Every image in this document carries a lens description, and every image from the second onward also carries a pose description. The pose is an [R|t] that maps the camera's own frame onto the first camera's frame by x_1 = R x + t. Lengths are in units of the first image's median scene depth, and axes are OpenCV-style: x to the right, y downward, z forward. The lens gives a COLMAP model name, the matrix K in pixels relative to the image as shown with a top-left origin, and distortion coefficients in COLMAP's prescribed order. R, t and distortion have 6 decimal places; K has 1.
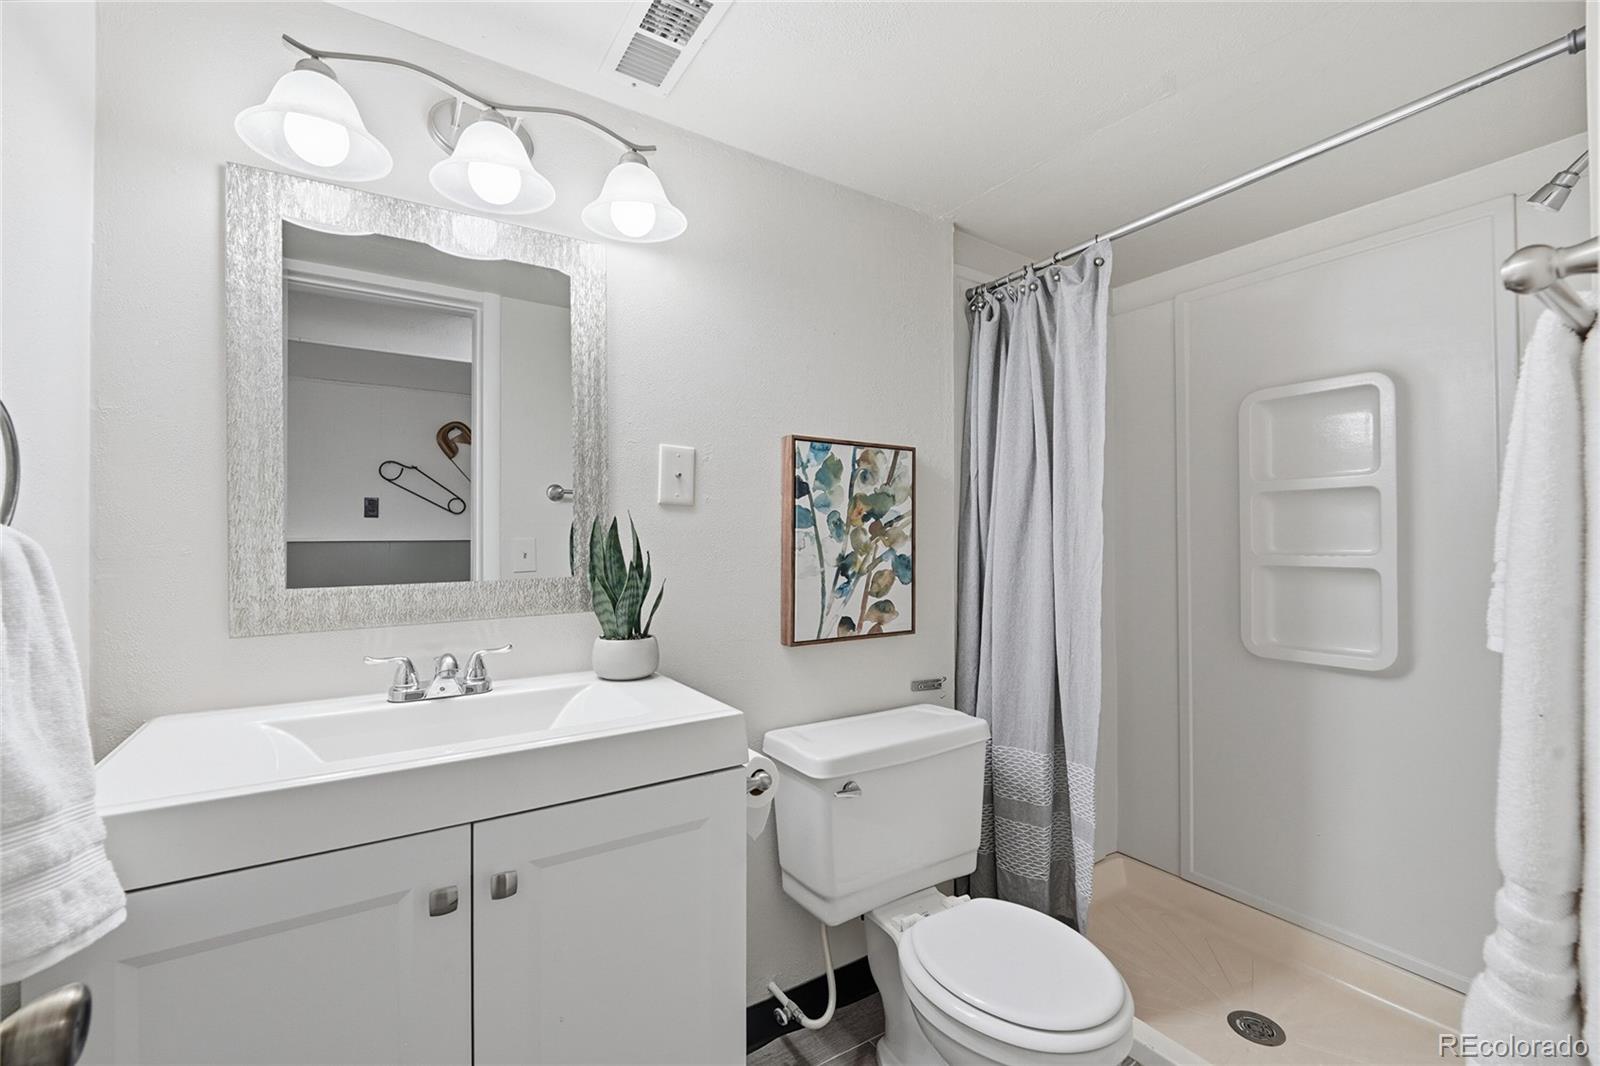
lens RADIAL K [[656.4, 0, 789.7], [0, 656.4, 533.3], [0, 0, 1]] dist [-0.002163, -0.006270]
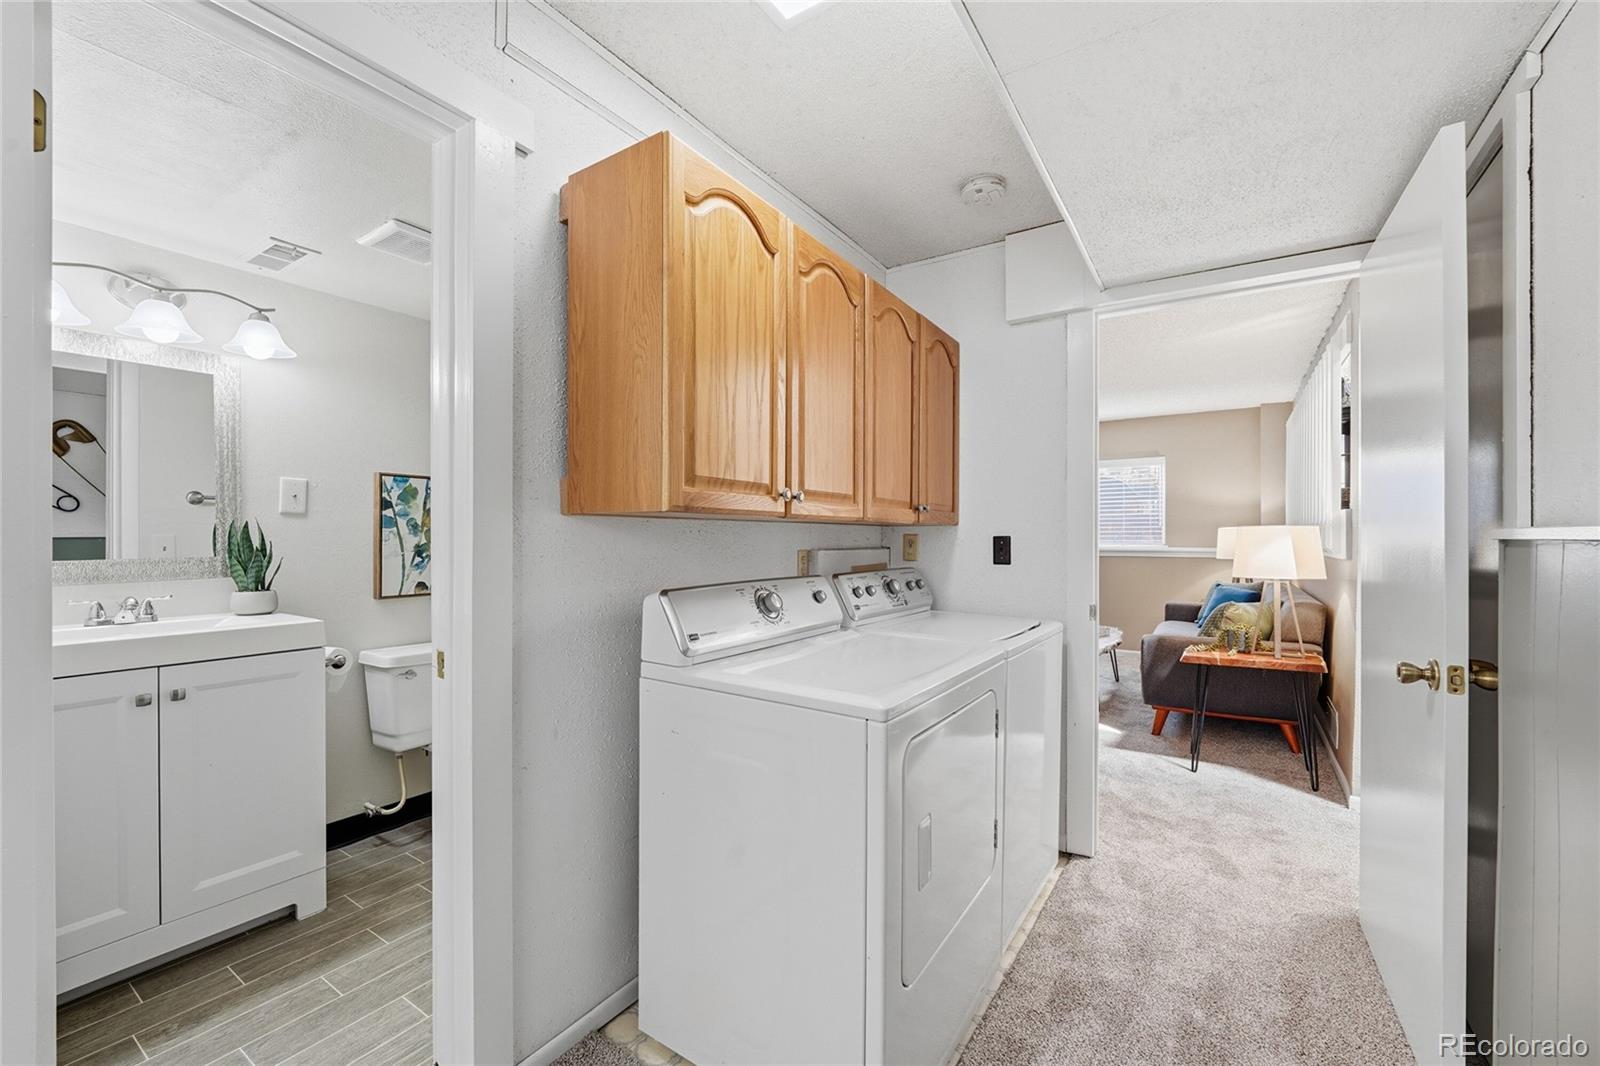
lens RADIAL K [[658.1, 0, 795.0], [0, 658.1, 539.6], [0, 0, 1]] dist [-0.011649, -0.000597]
pose [[0.915125, 0.000497, 0.403170, 0.326412], [-0.004389, 0.999952, 0.008729, 0.001915], [-0.403147, -0.009757, 0.915083, -1.036645]]
